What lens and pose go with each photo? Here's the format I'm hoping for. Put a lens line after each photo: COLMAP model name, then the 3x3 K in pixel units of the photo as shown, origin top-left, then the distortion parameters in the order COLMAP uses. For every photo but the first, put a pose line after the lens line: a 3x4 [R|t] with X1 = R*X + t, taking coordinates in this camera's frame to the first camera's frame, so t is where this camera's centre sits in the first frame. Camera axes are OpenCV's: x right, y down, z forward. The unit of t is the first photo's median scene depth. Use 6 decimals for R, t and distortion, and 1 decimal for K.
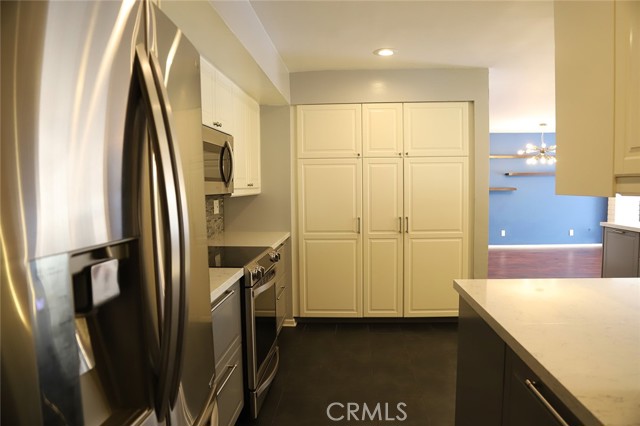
lens RADIAL K [[432.1, 0, 322.2], [0, 432.1, 213.0], [0, 0, 1]] dist [-0.089057, -0.000950]
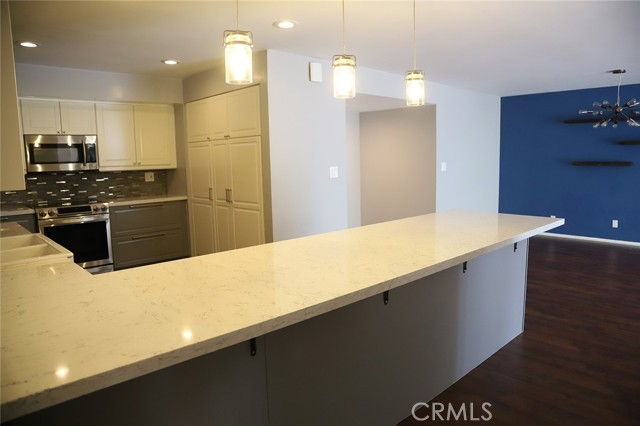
lens RADIAL K [[432.1, 0, 321.1], [0, 432.1, 216.8], [0, 0, 1]] dist [-0.089057, -0.000950]
pose [[0.740066, 0.088922, -0.666630, 1.178872], [-0.033166, 0.994840, 0.095883, -0.037128], [0.671716, -0.048851, 0.739196, 0.280896]]
